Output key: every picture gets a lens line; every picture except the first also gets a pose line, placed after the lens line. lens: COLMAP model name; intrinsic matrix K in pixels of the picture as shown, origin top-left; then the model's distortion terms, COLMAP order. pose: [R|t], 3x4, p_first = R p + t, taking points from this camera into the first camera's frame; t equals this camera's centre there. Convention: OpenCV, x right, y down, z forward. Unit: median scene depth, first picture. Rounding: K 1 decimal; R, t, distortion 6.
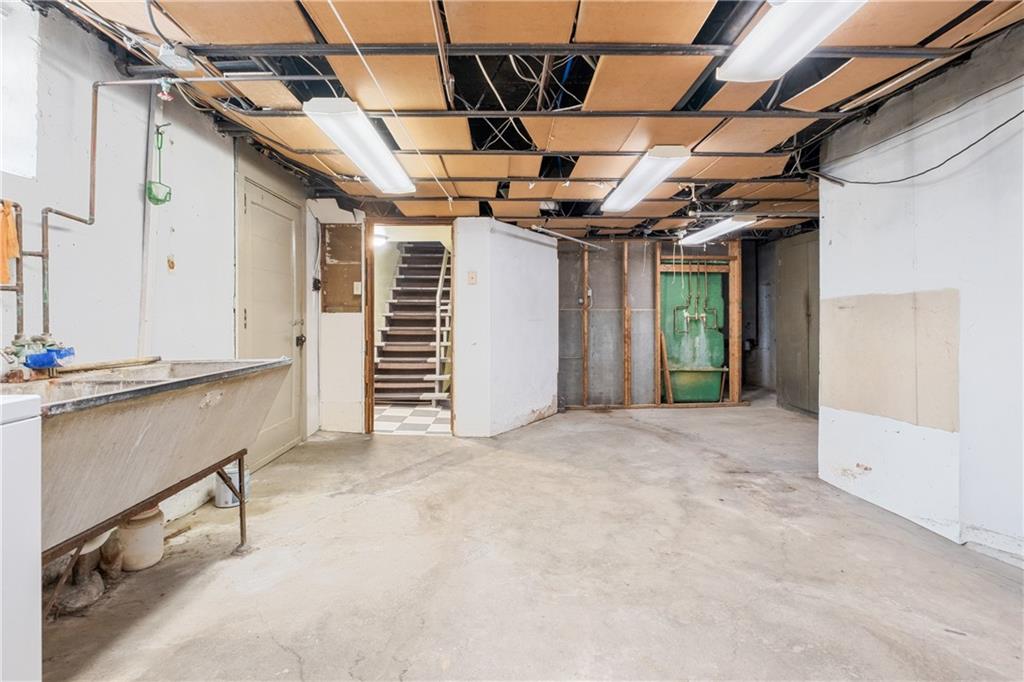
lens RADIAL K [[458.1, 0, 490.5], [0, 458.1, 311.9], [0, 0, 1]] dist [-0.010495, 0.000022]
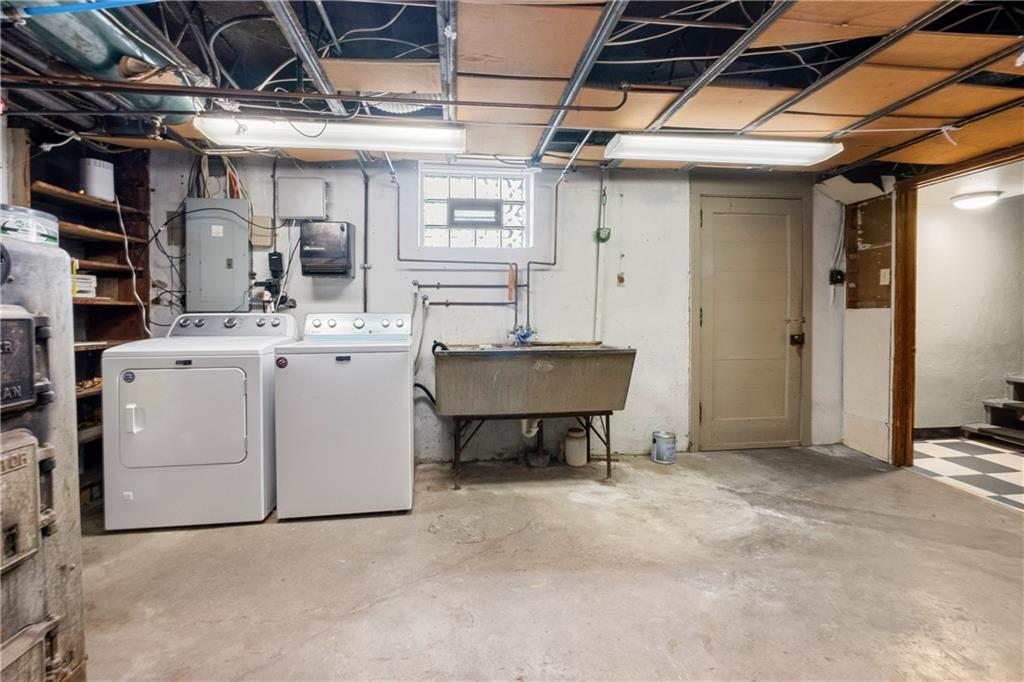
lens RADIAL K [[449.0, 0, 509.8], [0, 449.0, 320.2], [0, 0, 1]] dist [-0.000643, -0.000133]
pose [[0.119793, 0.009807, -0.992750, 0.560372], [0.018041, 0.999765, 0.012053, 0.001570], [0.992635, -0.019354, 0.119588, 0.385404]]
